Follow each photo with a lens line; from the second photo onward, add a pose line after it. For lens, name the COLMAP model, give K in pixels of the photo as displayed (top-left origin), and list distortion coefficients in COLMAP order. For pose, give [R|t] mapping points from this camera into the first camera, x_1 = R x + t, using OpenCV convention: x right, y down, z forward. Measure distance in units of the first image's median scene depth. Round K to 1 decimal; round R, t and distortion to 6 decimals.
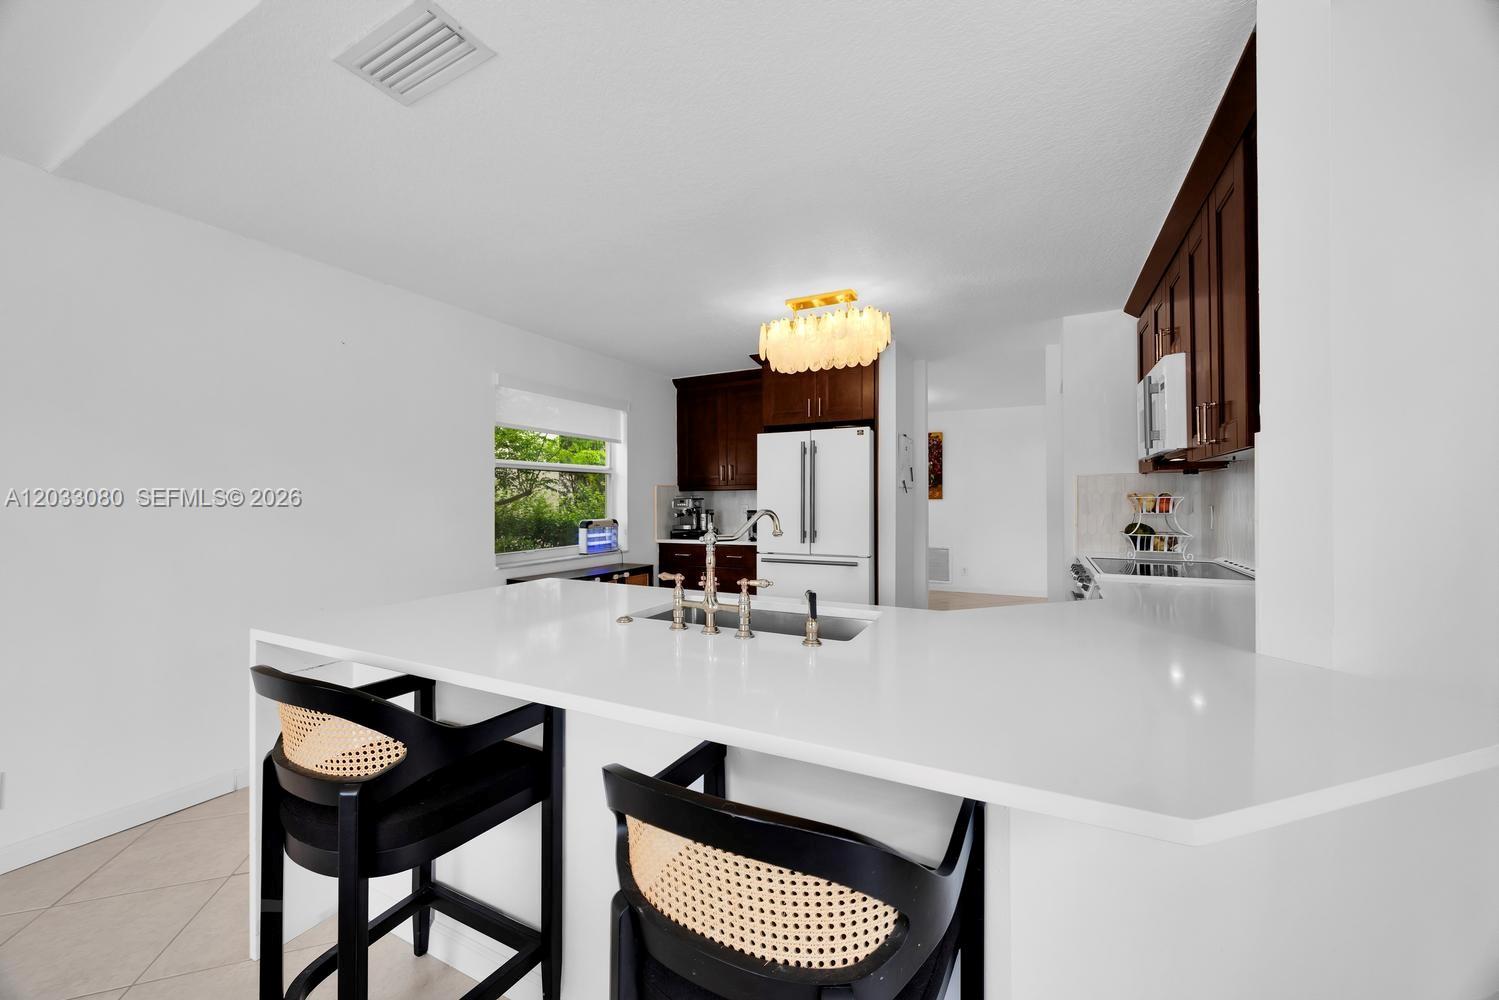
lens RADIAL K [[569.6, 0, 749.5], [0, 569.6, 500.0], [0, 0, 1]] dist [-0.000807, -0.000095]
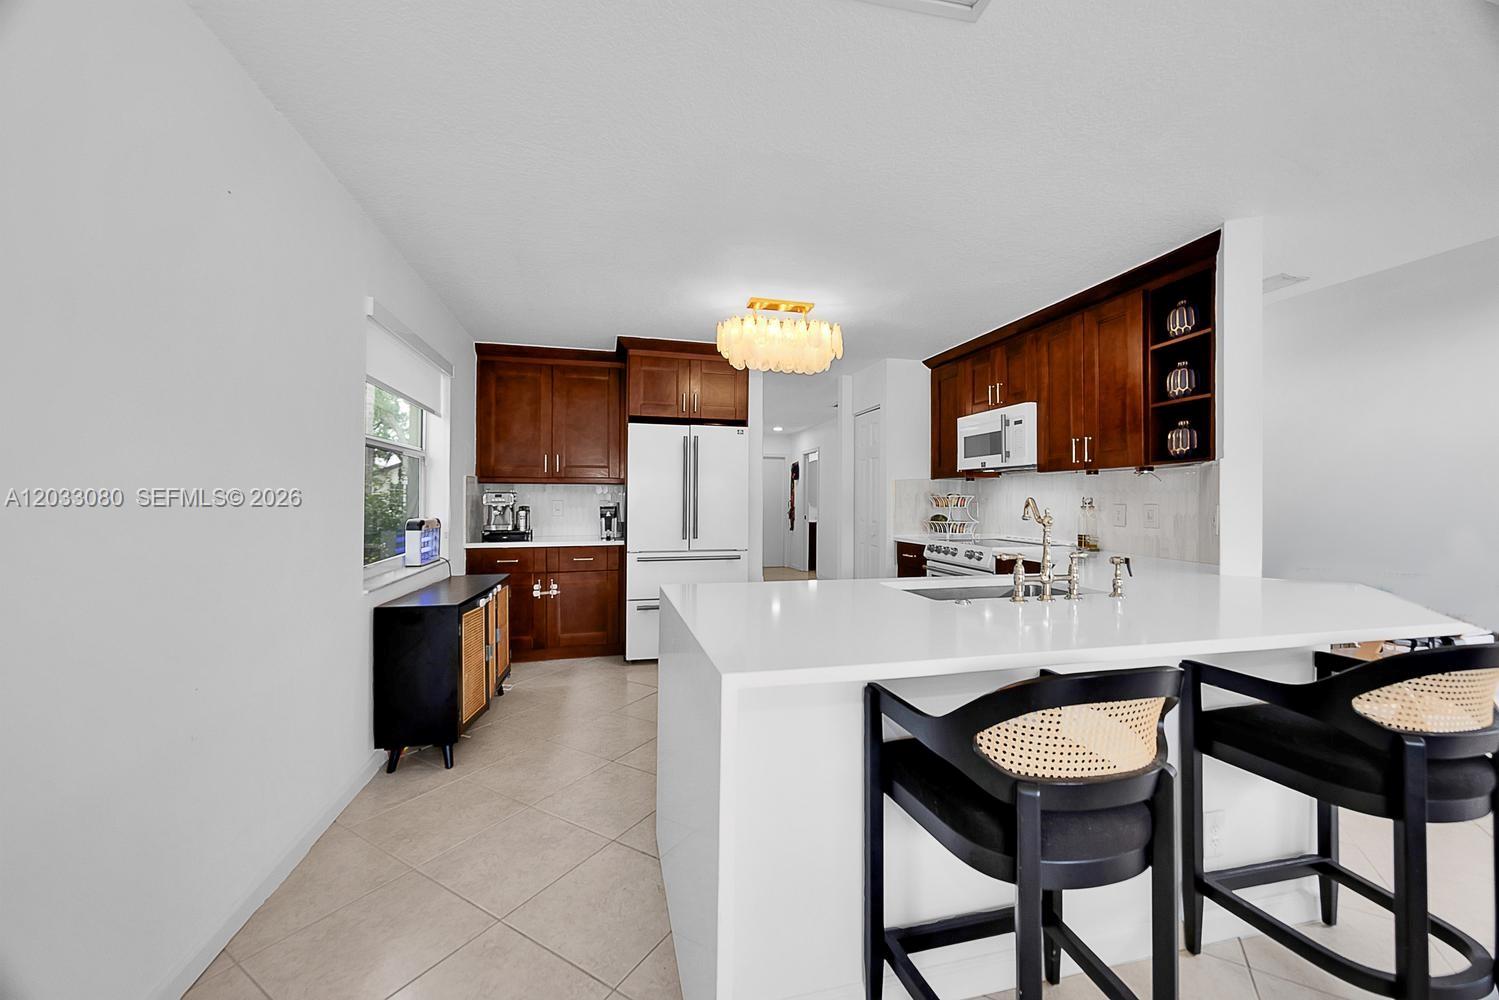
lens RADIAL K [[569.6, 0, 749.5], [0, 569.6, 500.0], [0, 0, 1]] dist [-0.000807, -0.000095]
pose [[0.755818, 0.007984, 0.654734, -0.466499], [-0.007266, 0.999966, -0.003806, 0.010741], [-0.654742, -0.001881, 0.755850, 0.182088]]
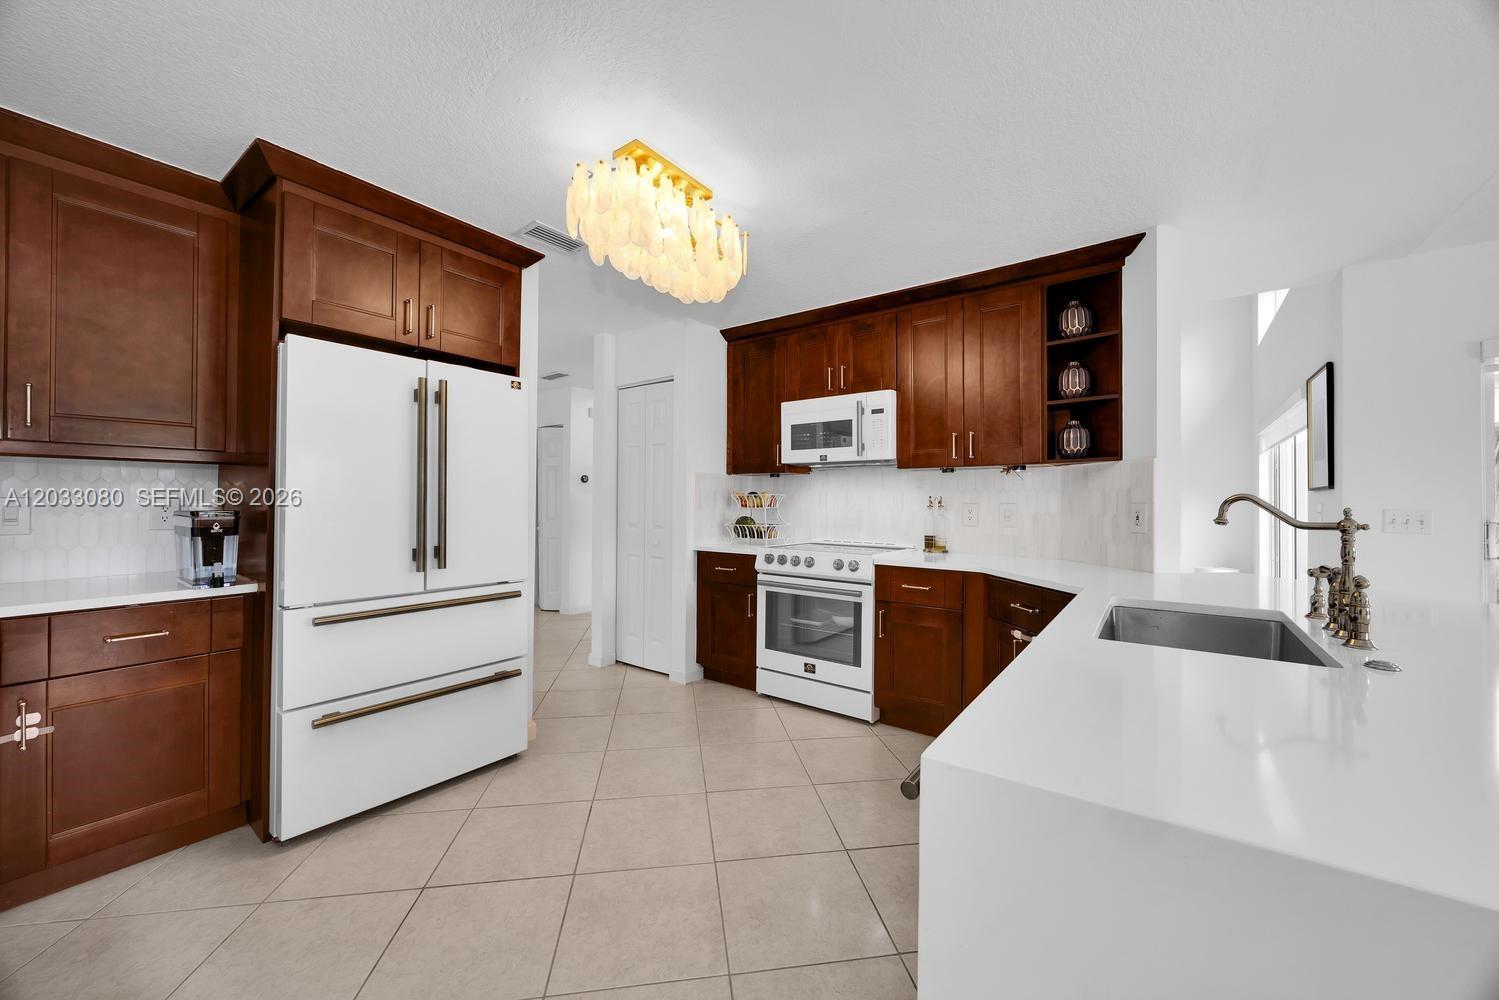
lens RADIAL K [[569.6, 0, 749.5], [0, 569.6, 500.0], [0, 0, 1]] dist [-0.000807, -0.000095]
pose [[0.163238, 0.009375, 0.986542, -0.374192], [-0.004290, 0.999952, -0.008793, 0.013250], [-0.986577, -0.002797, 0.163270, 0.615873]]
